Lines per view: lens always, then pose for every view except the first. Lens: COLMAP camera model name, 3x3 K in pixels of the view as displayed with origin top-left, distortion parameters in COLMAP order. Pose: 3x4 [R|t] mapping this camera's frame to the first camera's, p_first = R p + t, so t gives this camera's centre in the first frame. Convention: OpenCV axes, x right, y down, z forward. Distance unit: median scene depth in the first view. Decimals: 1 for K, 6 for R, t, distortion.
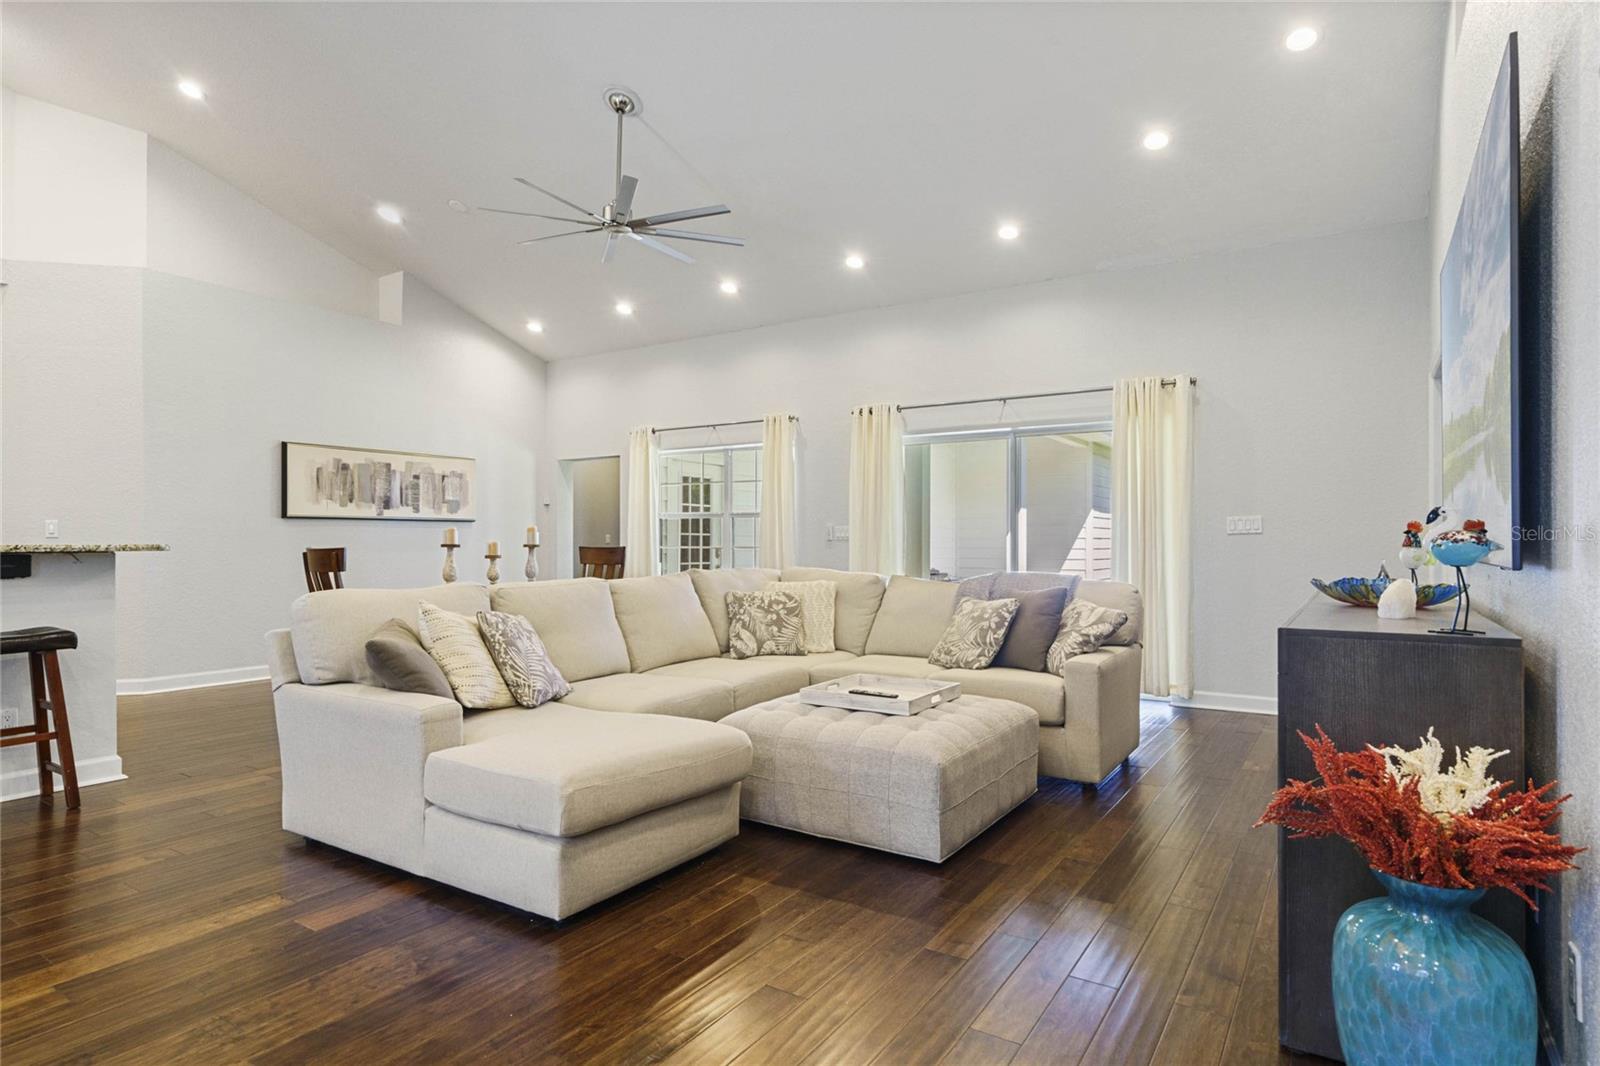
lens RADIAL K [[880.7, 0, 805.5], [0, 880.7, 540.7], [0, 0, 1]] dist [-0.000818, 0.000296]
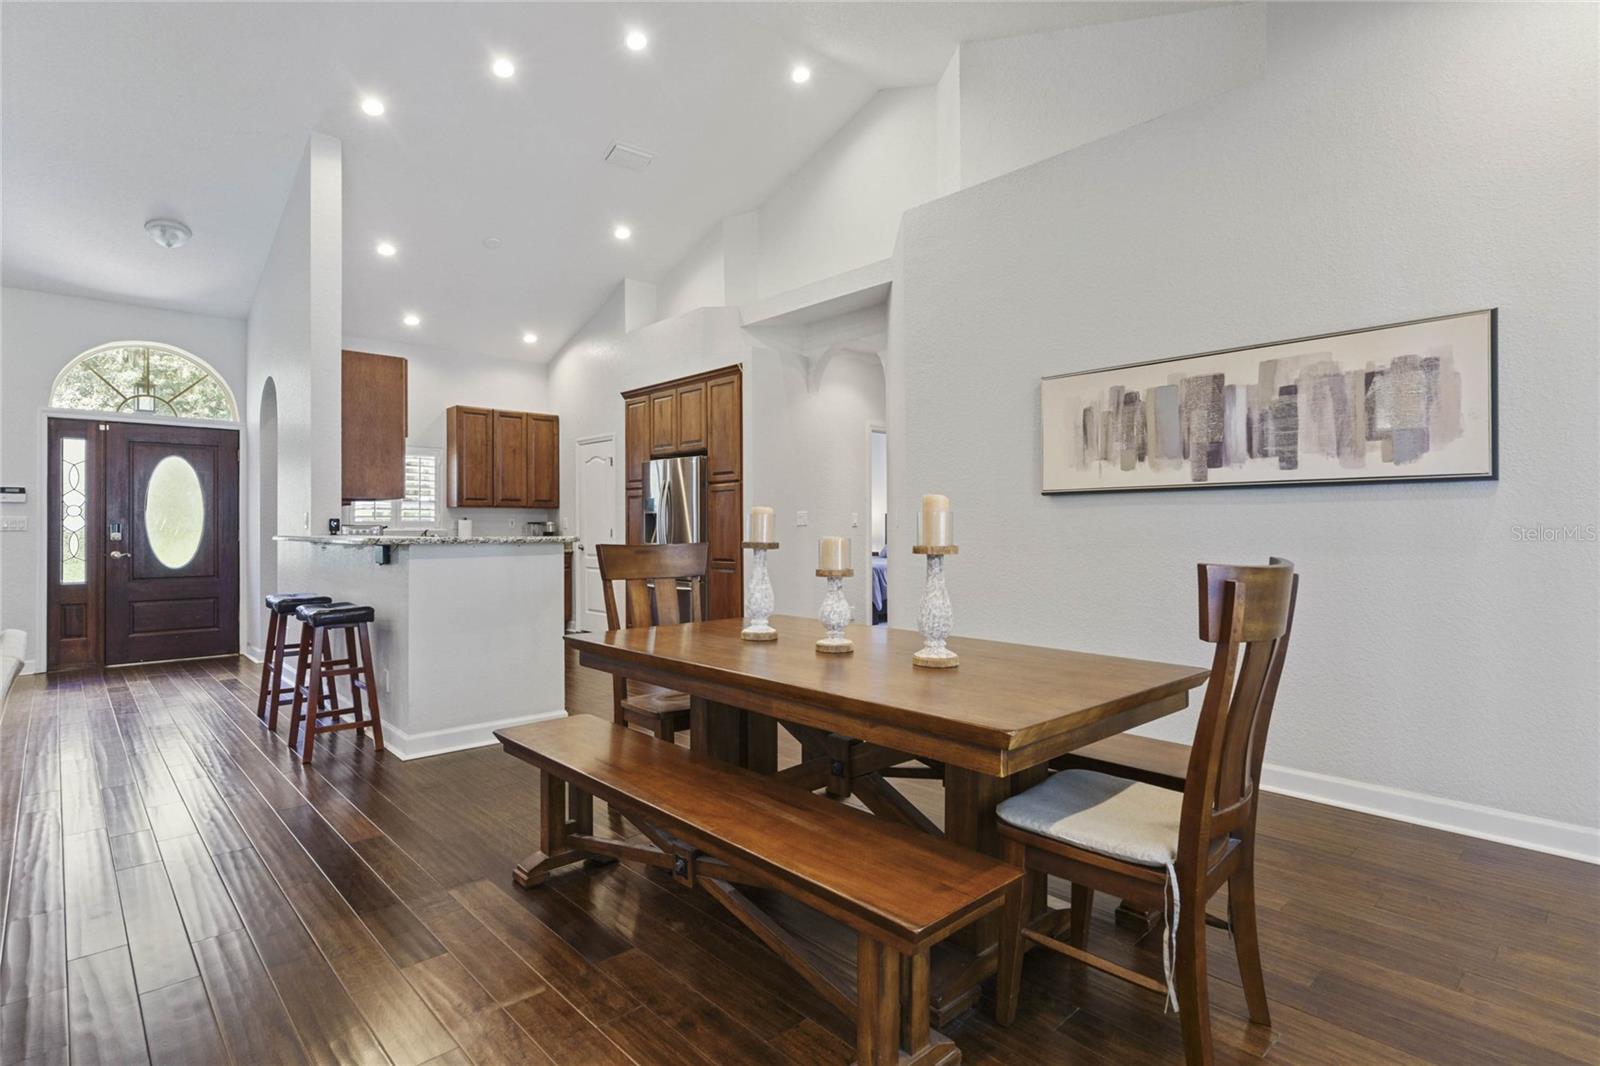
lens RADIAL K [[799.1, 0, 798.2], [0, 799.1, 517.6], [0, 0, 1]] dist [0.001659, -0.000083]
pose [[-0.243788, -0.007509, -0.969800, 0.036725], [0.006827, 0.999932, -0.009459, -0.006915], [0.969805, -0.008927, -0.243720, 1.387665]]
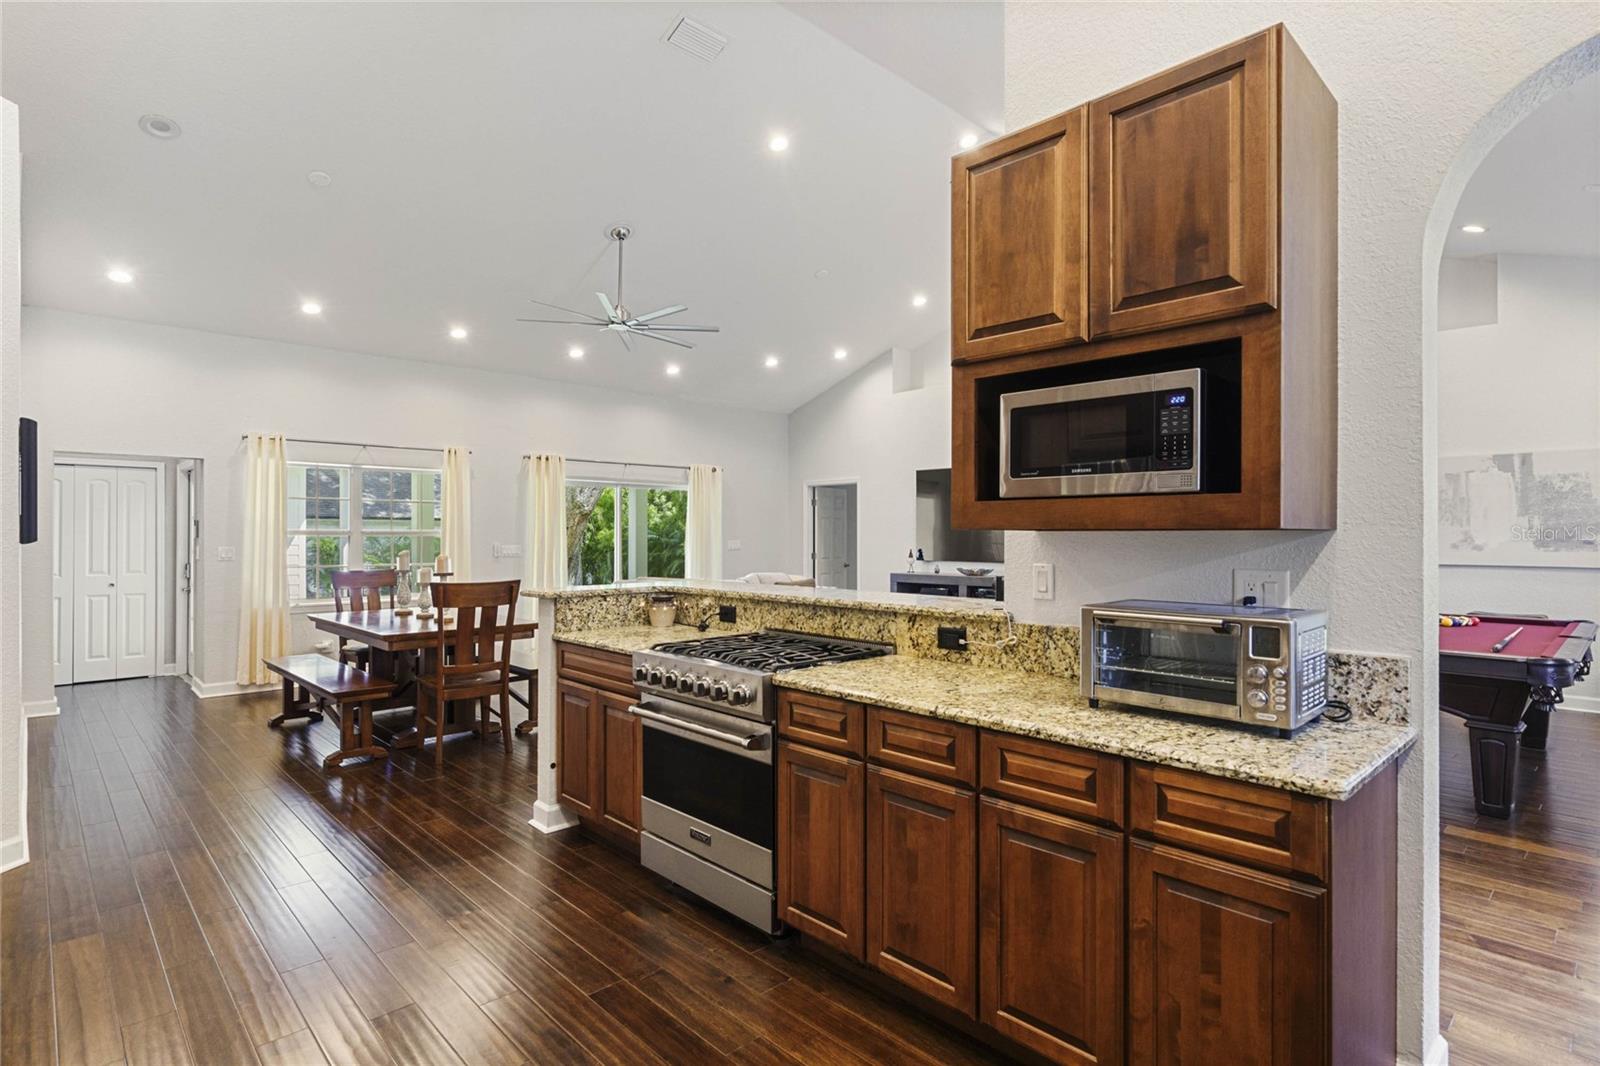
lens RADIAL K [[814.8, 0, 798.7], [0, 814.8, 535.3], [0, 0, 1]] dist [0.001467, 0.001778]
pose [[0.229600, 0.002155, 0.973283, -1.458377], [-0.004814, 0.999988, -0.001078, -0.046475], [-0.973273, -0.004438, 0.229608, 0.499095]]
